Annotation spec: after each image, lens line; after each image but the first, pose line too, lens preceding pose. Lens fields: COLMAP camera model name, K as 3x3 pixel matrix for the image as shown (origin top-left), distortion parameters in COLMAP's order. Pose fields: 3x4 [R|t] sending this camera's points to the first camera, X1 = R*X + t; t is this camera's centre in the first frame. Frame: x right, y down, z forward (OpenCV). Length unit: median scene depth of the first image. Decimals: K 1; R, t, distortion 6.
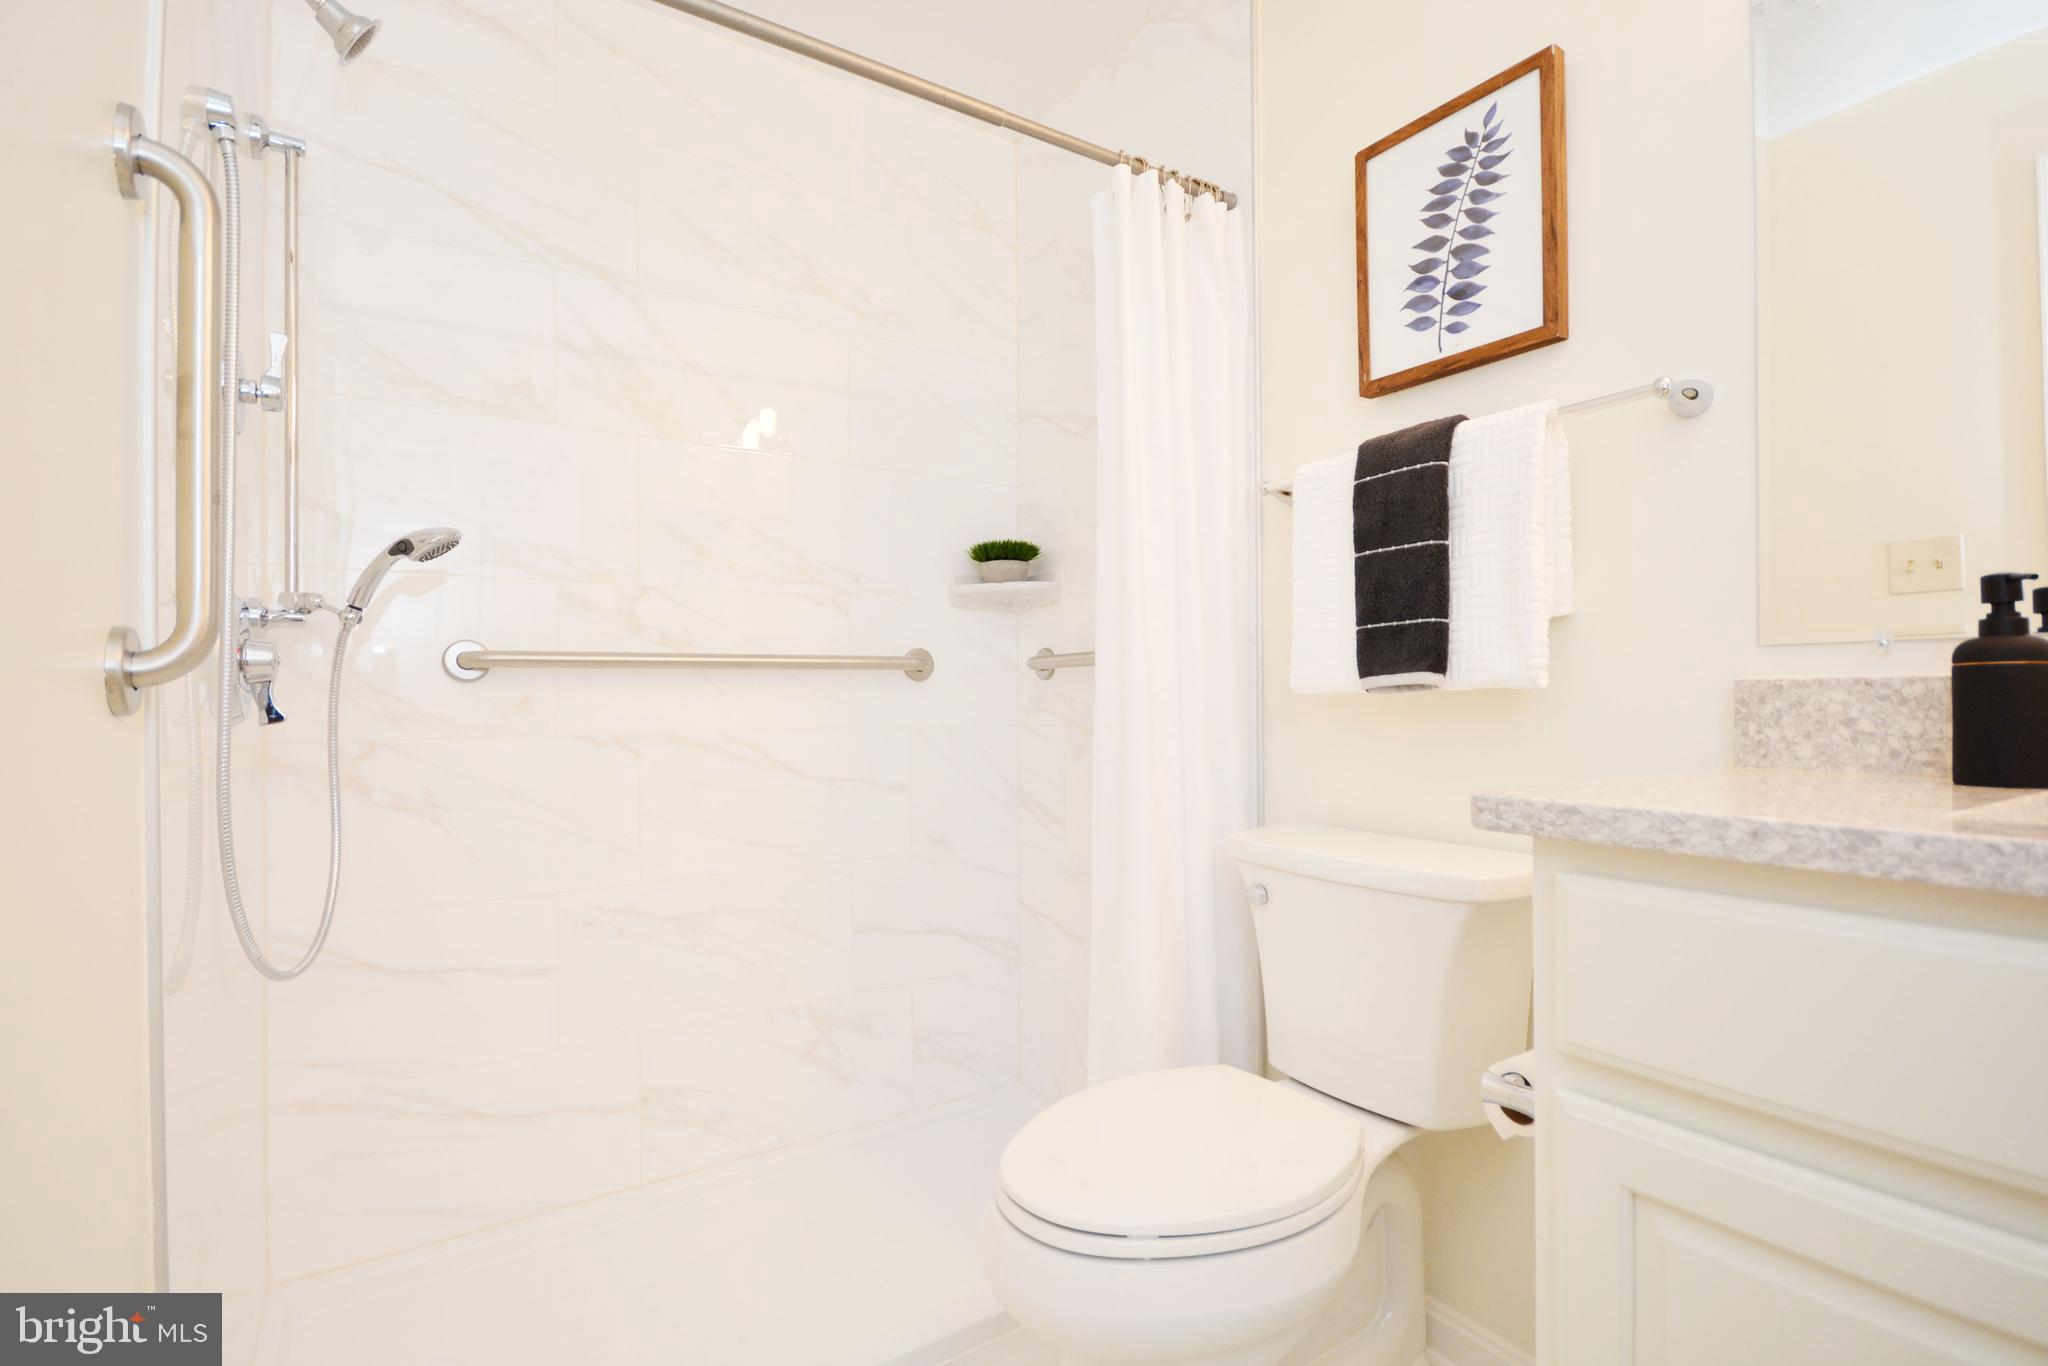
lens RADIAL K [[937.7, 0, 1037.4], [0, 937.7, 686.5], [0, 0, 1]] dist [0.001269, 0.000389]
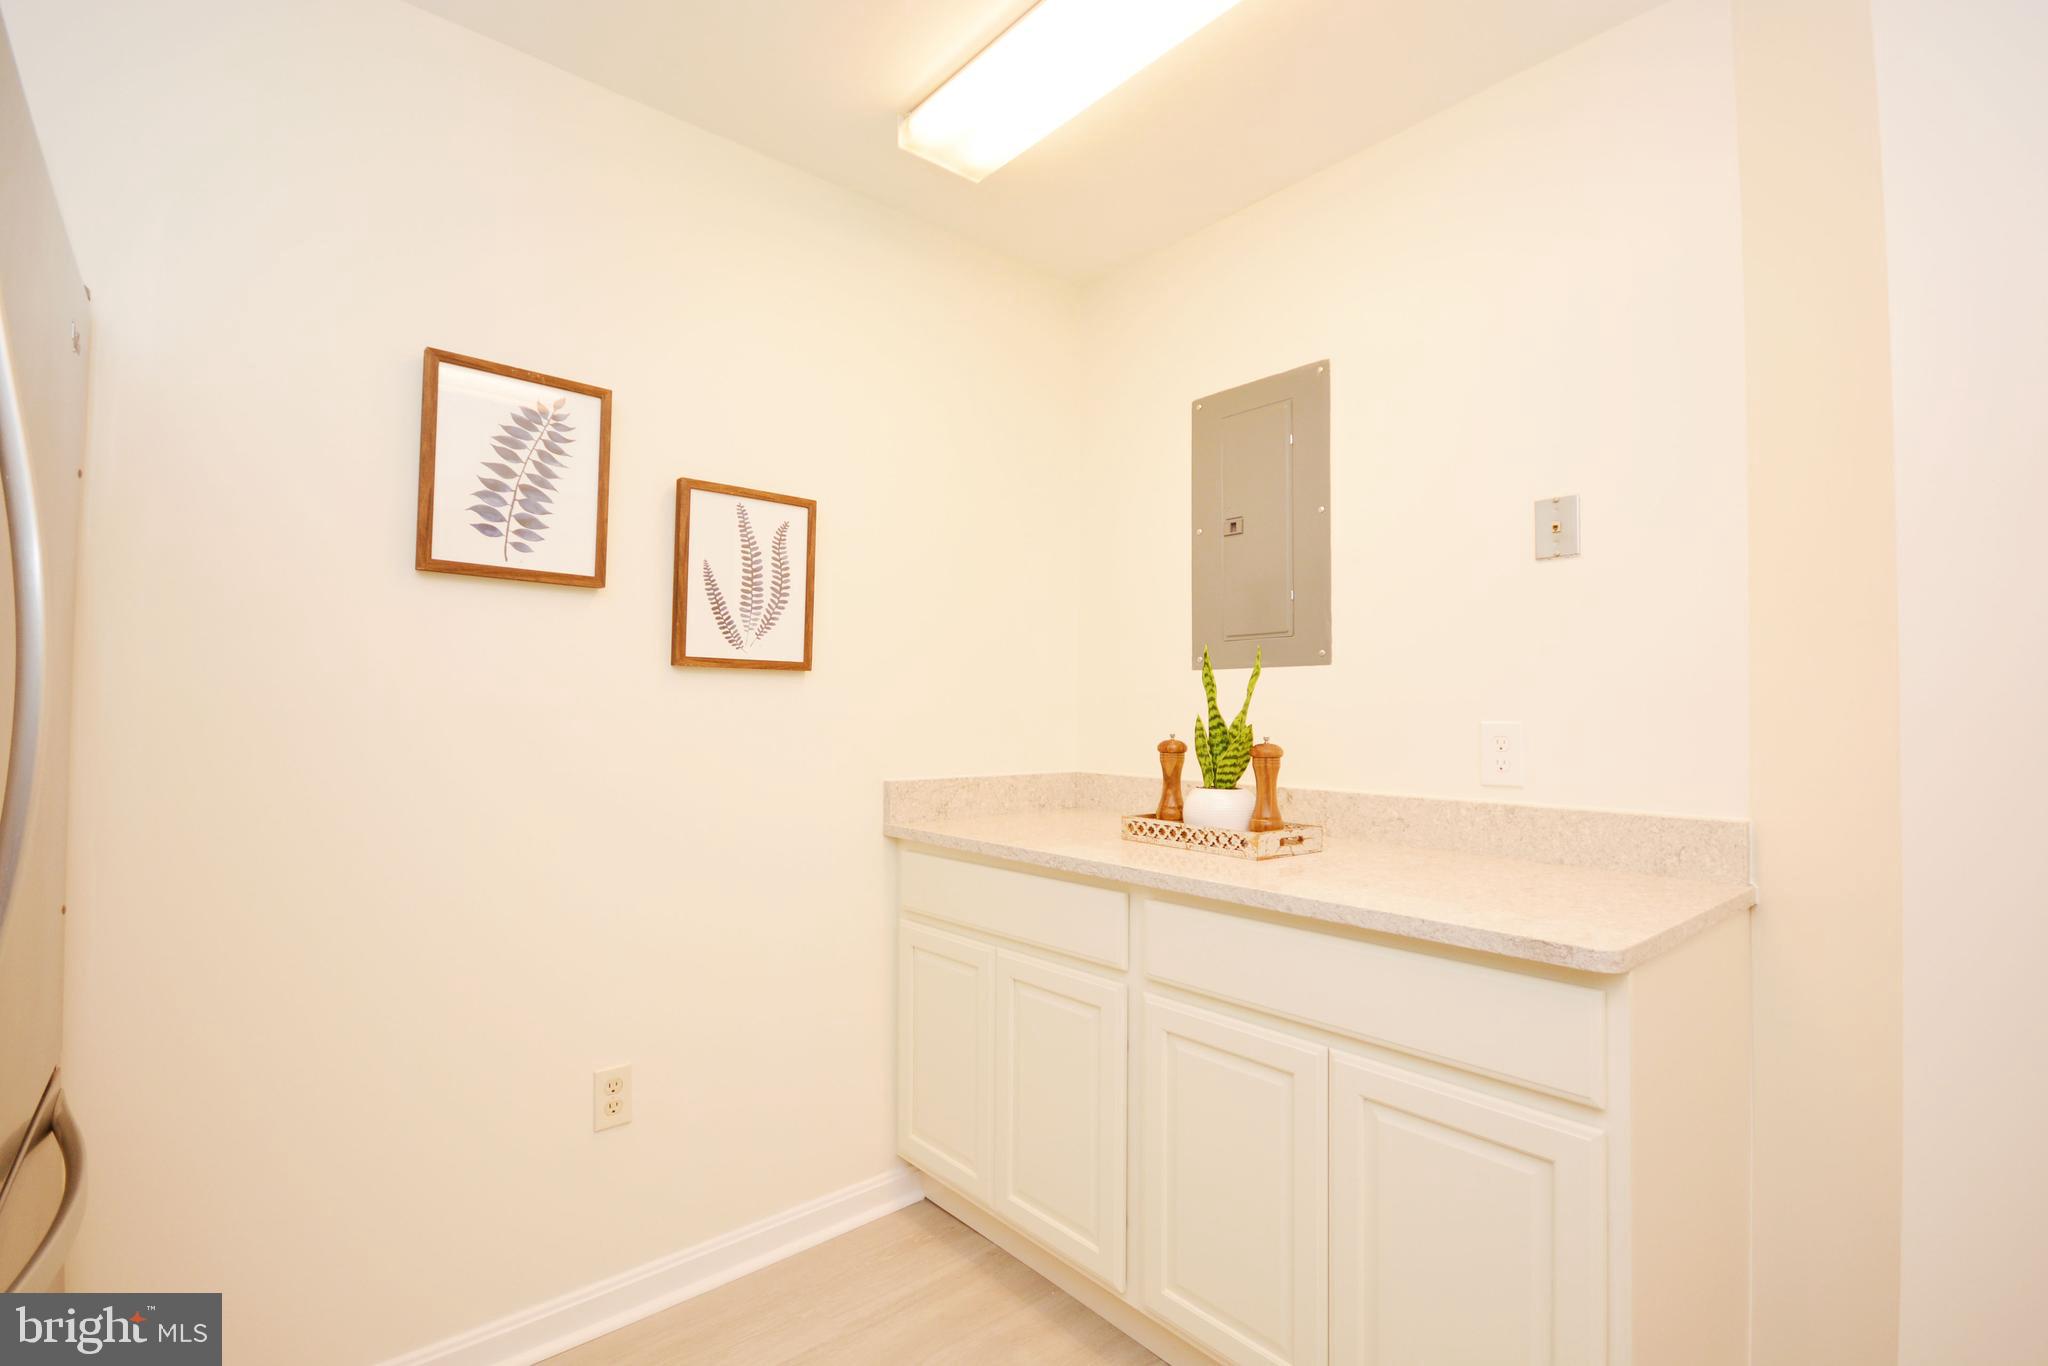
lens RADIAL K [[937.7, 0, 1037.4], [0, 937.7, 686.5], [0, 0, 1]] dist [0.001269, 0.000389]
pose [[-0.130113, 0.043725, 0.990535, -1.135375], [-0.017652, 0.998767, -0.046407, -0.188424], [-0.991342, -0.023523, -0.129180, 0.595607]]
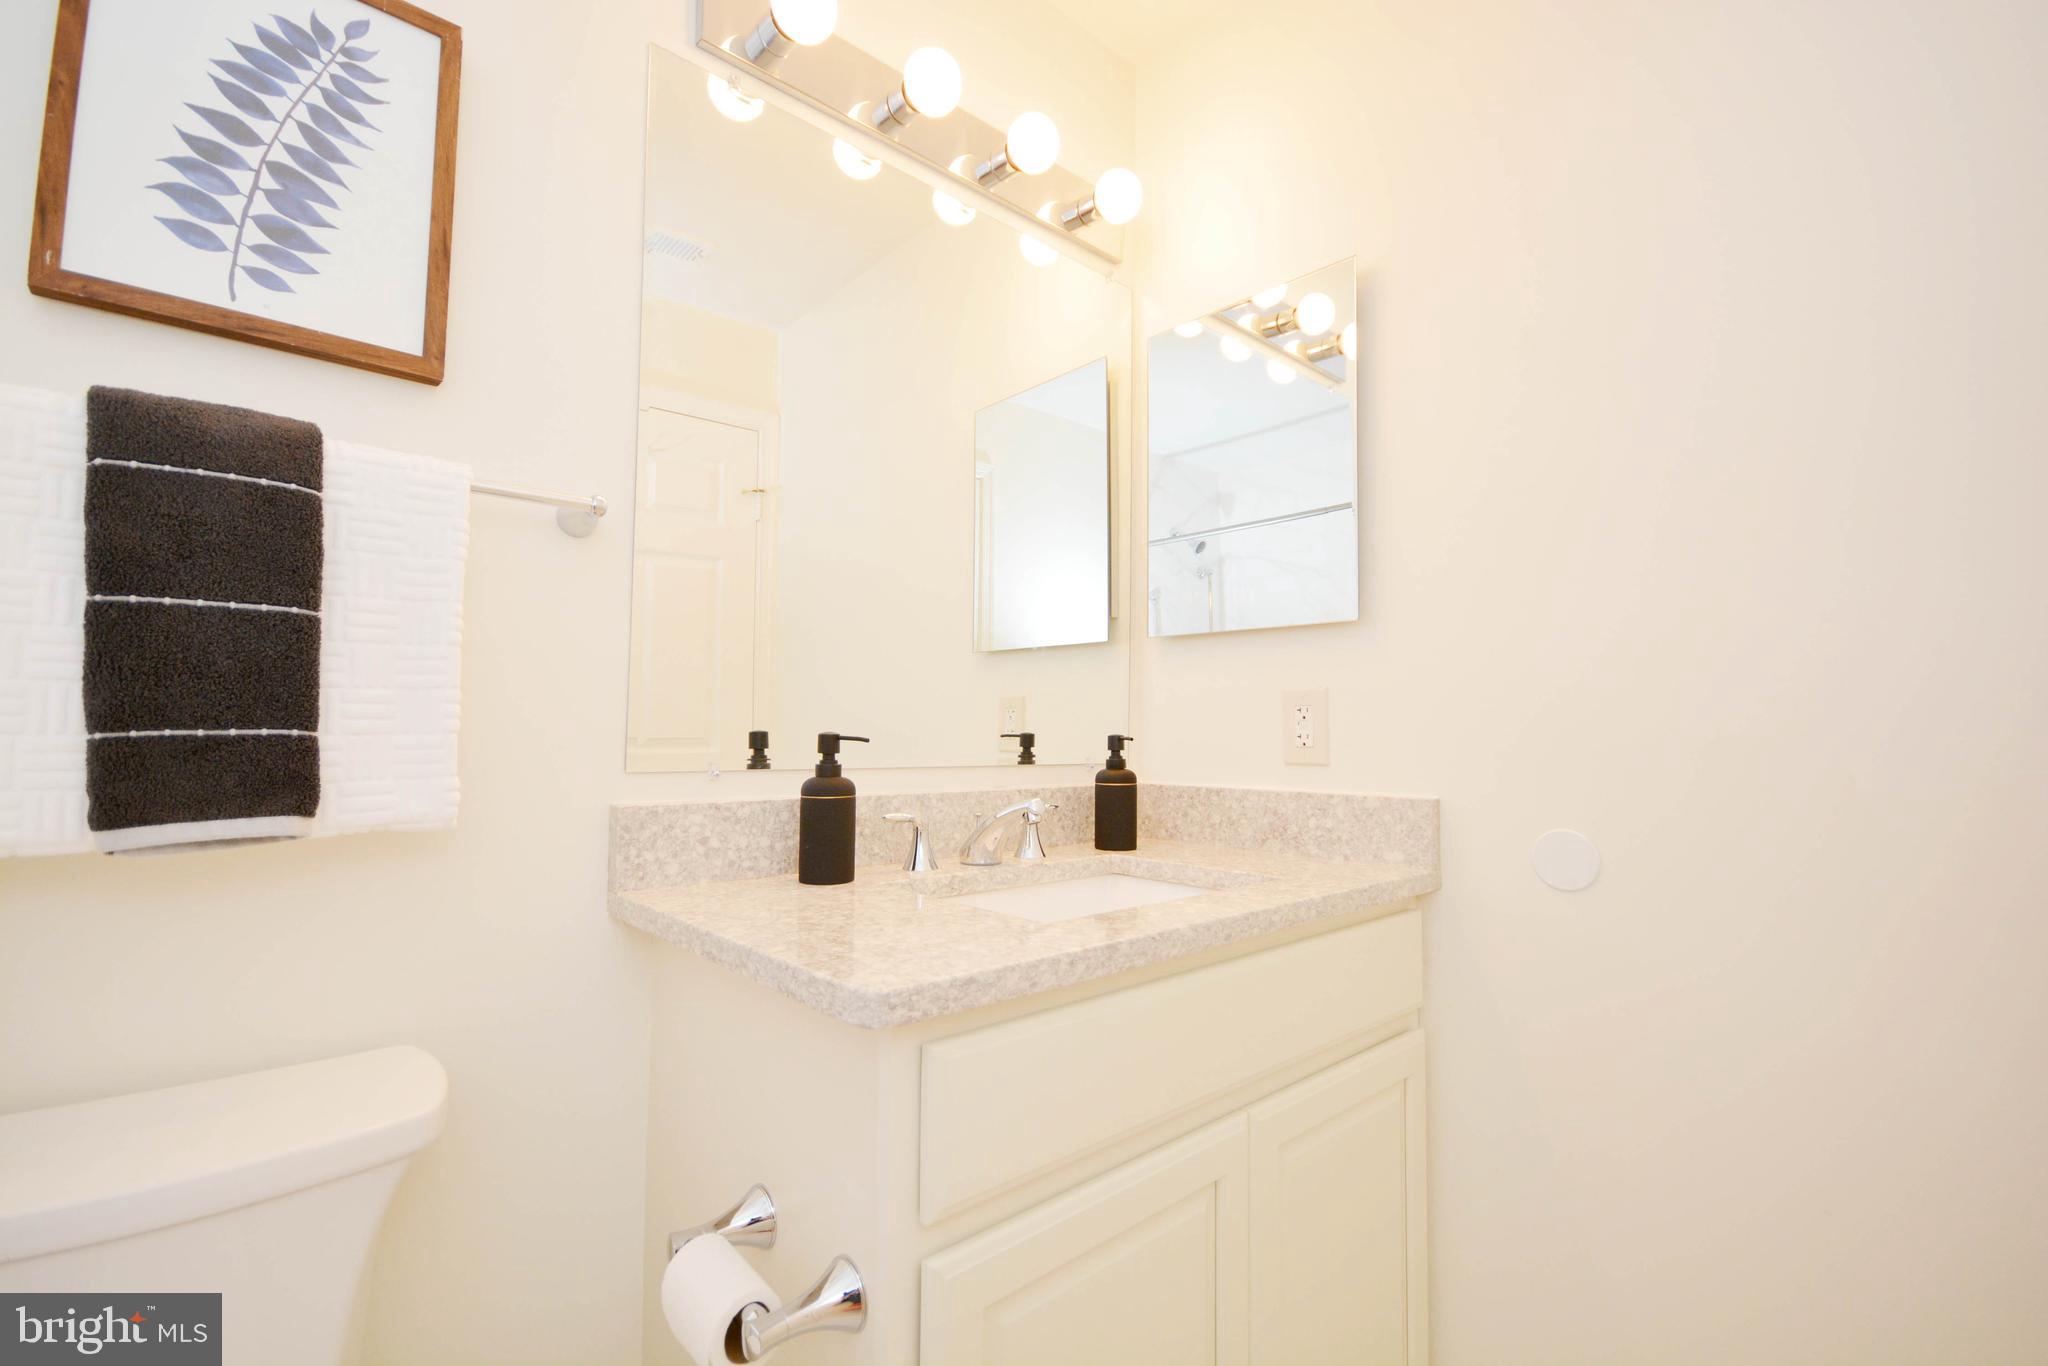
lens RADIAL K [[894.6, 0, 1021.5], [0, 894.6, 692.3], [0, 0, 1]] dist [0.002043, -0.009383]
pose [[-0.141502, 0.046734, 0.988834, -0.297089], [-0.024812, 0.998404, -0.050737, -0.094122], [-0.989627, -0.031714, -0.140116, 0.704477]]
